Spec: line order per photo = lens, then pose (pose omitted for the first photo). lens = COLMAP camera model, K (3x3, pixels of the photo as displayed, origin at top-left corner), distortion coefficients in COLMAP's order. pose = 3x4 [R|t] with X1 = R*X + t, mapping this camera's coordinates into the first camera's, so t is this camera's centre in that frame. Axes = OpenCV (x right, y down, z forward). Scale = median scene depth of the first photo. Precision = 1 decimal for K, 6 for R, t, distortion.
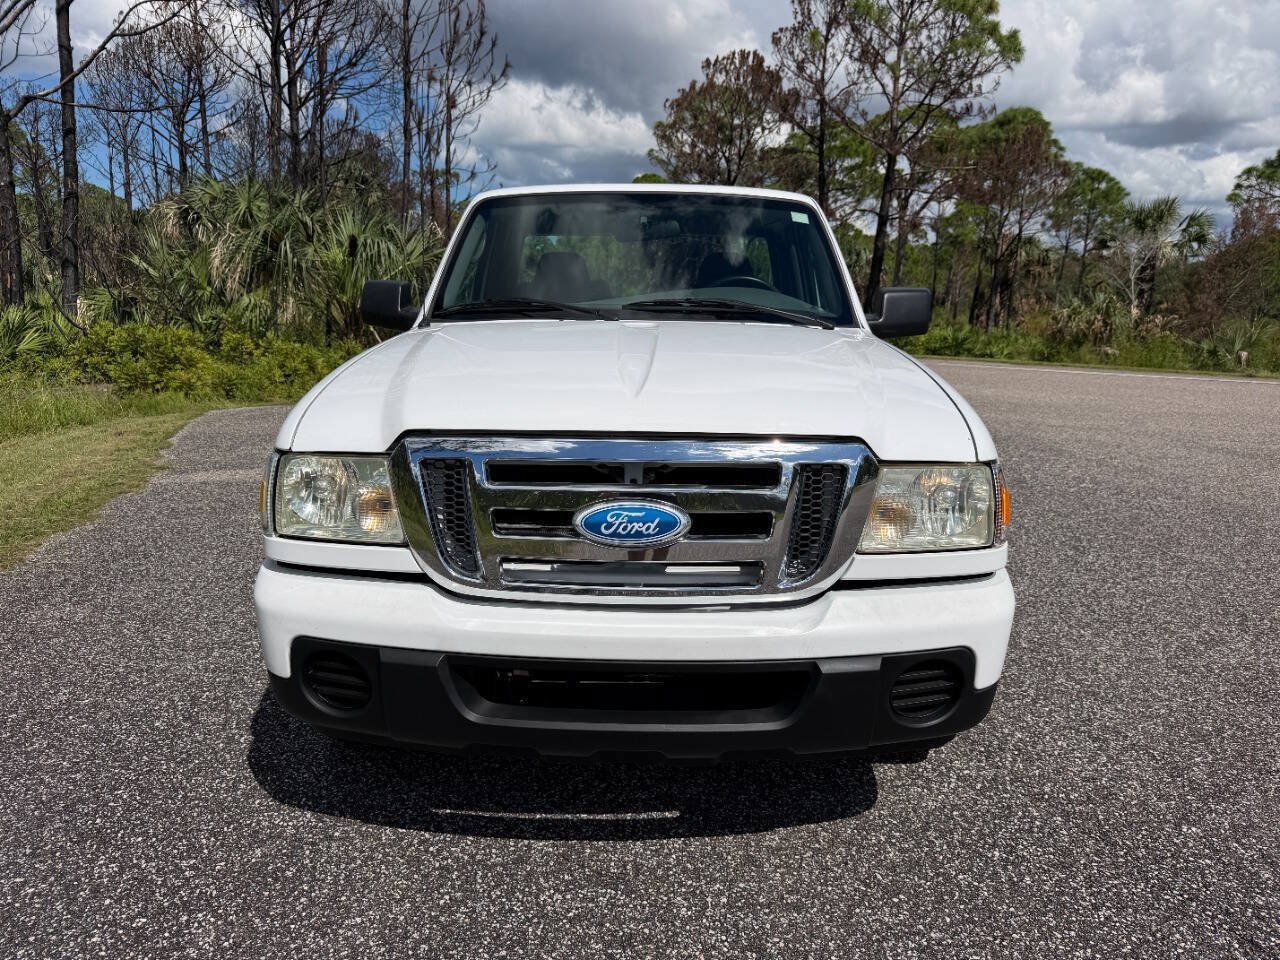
lens RADIAL K [[924.9, 0, 646.7], [0, 924.9, 484.7], [0, 0, 1]] dist [0.003849, -0.010462]
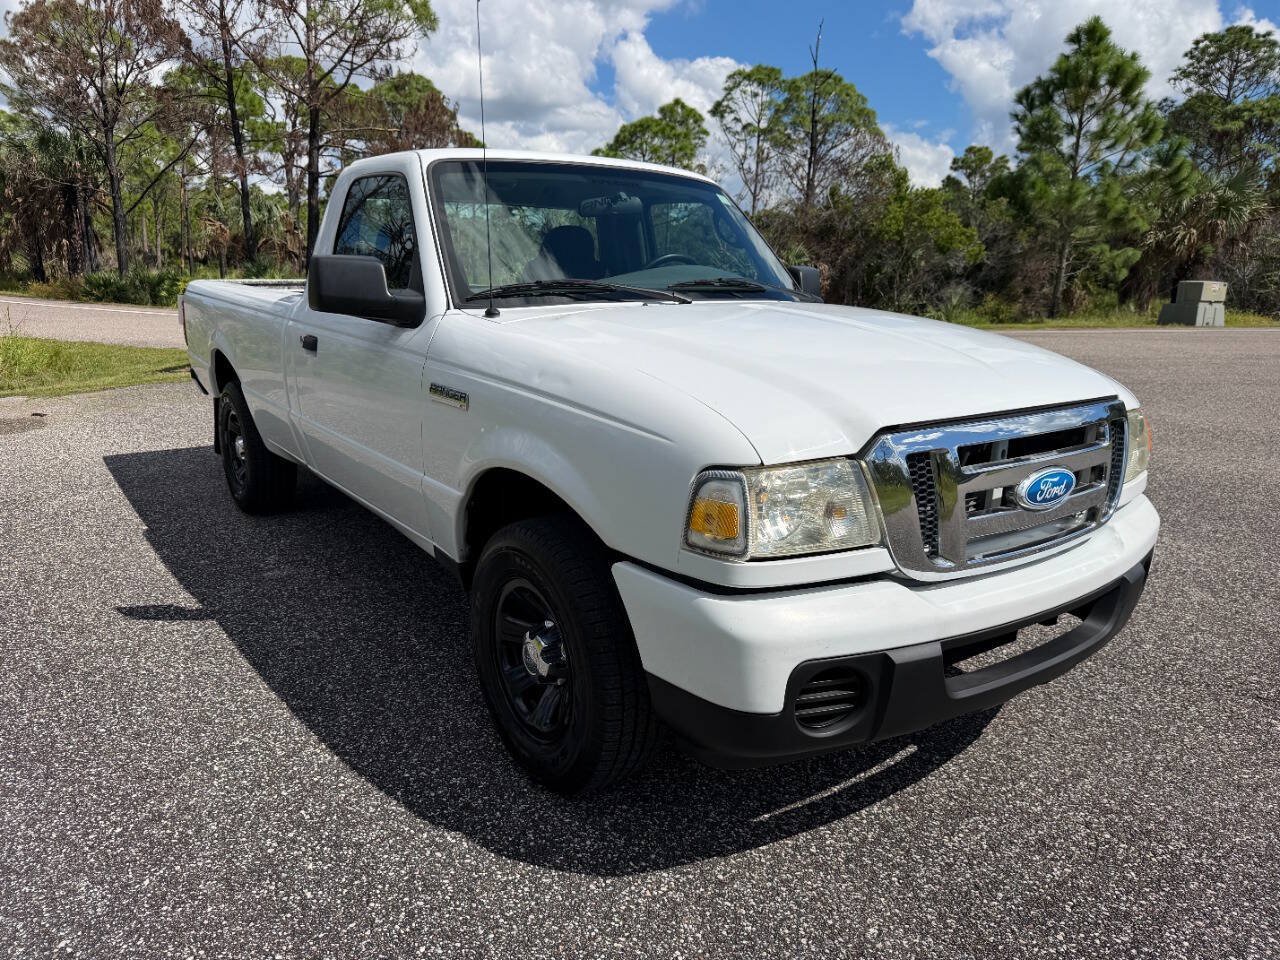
lens RADIAL K [[924.9, 0, 607.9], [0, 924.9, 485.4], [0, 0, 1]] dist [0.003849, -0.010462]
pose [[0.792796, -0.136892, 0.593914, -0.887619], [0.110188, 0.990585, 0.081235, -0.089979], [-0.599443, 0.001039, 0.800416, 0.324599]]
